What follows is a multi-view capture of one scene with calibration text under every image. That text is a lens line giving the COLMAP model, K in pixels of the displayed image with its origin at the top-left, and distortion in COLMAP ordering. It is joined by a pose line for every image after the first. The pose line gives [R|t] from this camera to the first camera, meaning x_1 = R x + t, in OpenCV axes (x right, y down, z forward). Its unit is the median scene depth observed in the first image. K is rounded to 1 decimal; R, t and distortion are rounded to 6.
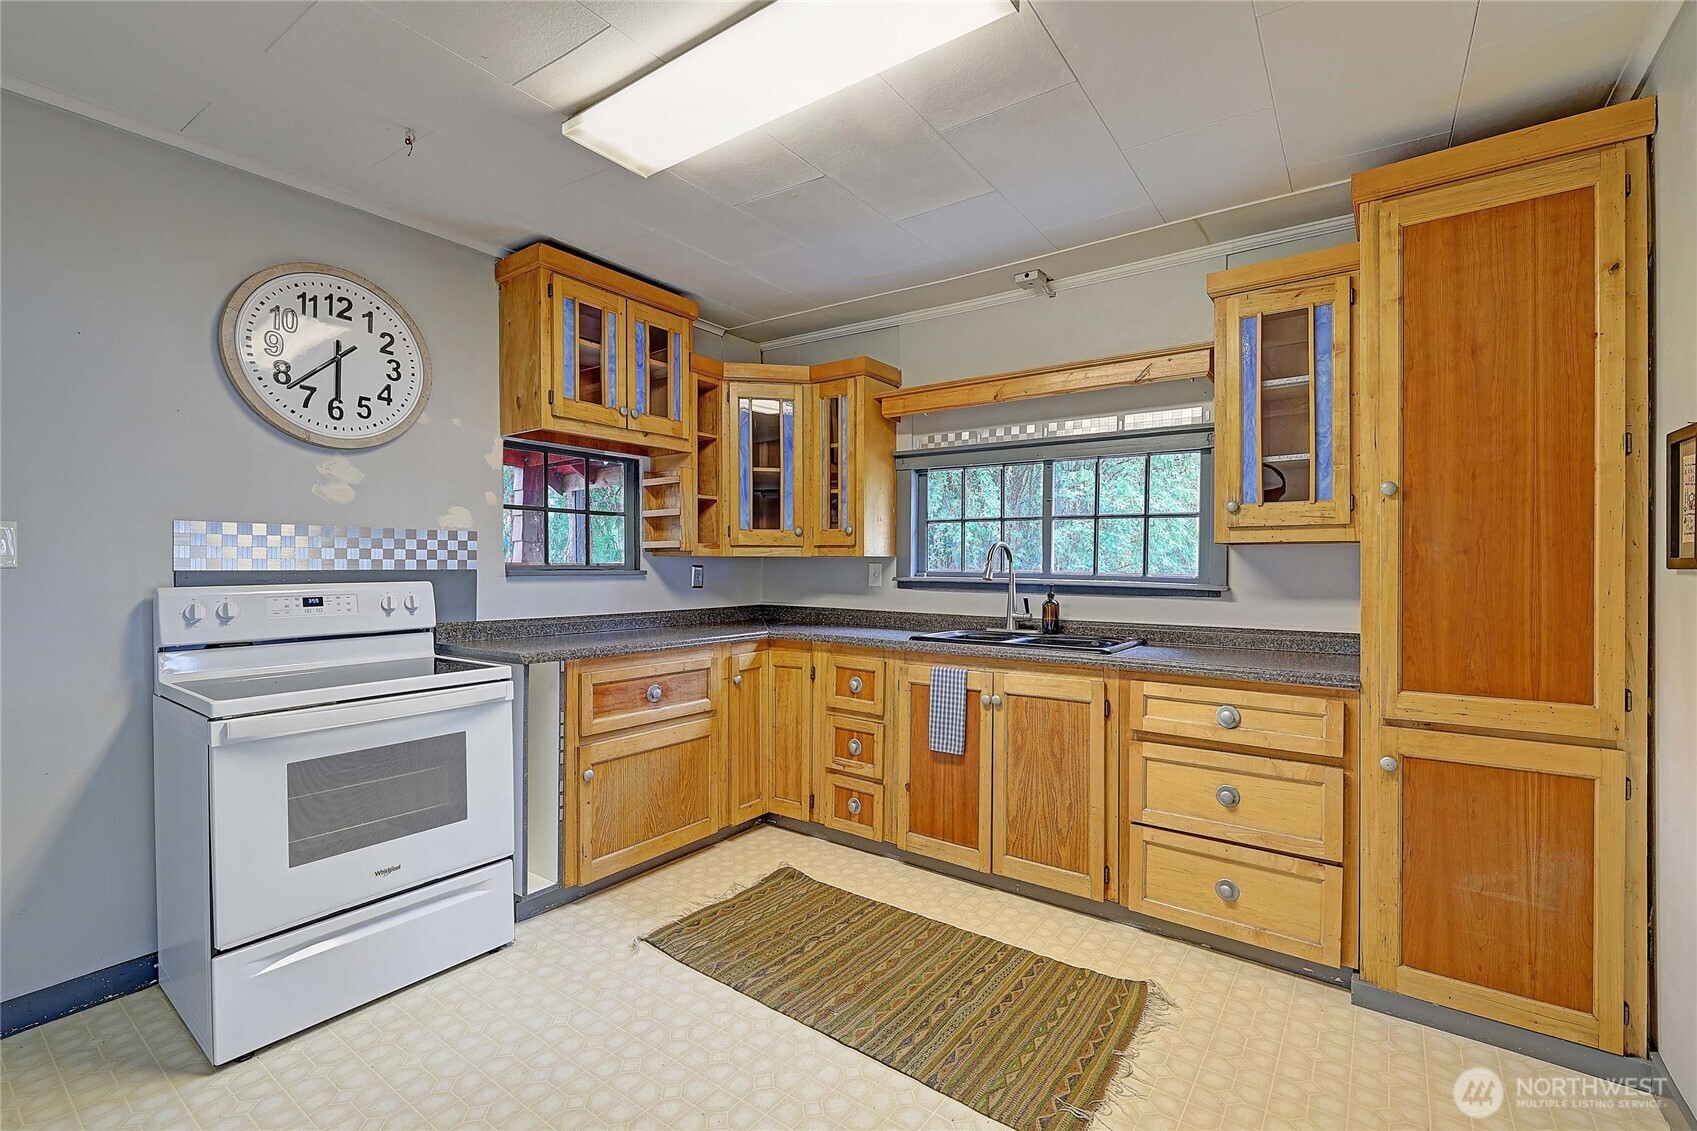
lens RADIAL K [[743.3, 0, 862.7], [0, 743.3, 567.4], [0, 0, 1]] dist [0.003204, 0.000460]
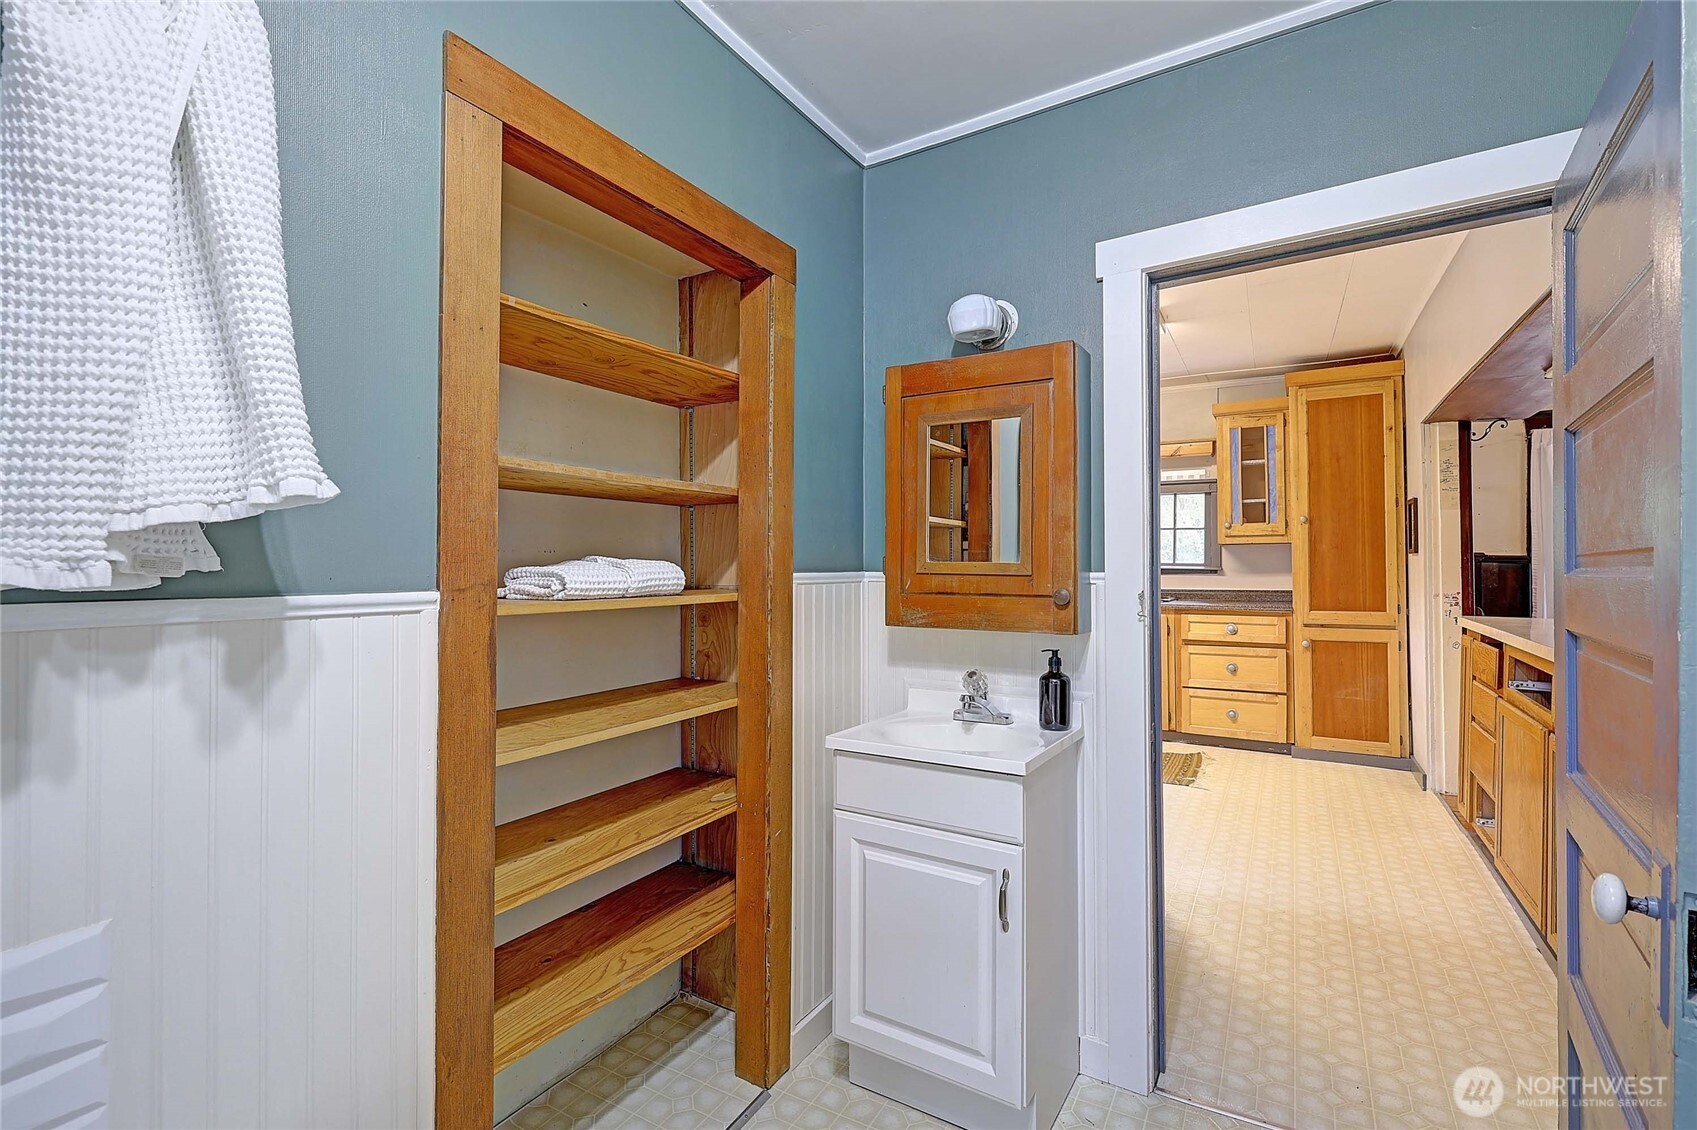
lens RADIAL K [[743.3, 0, 862.8], [0, 743.3, 553.5], [0, 0, 1]] dist [0.003204, 0.000460]
pose [[0.997958, -0.010838, 0.062945, -0.565370], [0.011868, 0.999802, -0.016002, 0.011118], [-0.062759, 0.016717, 0.997889, -0.858915]]
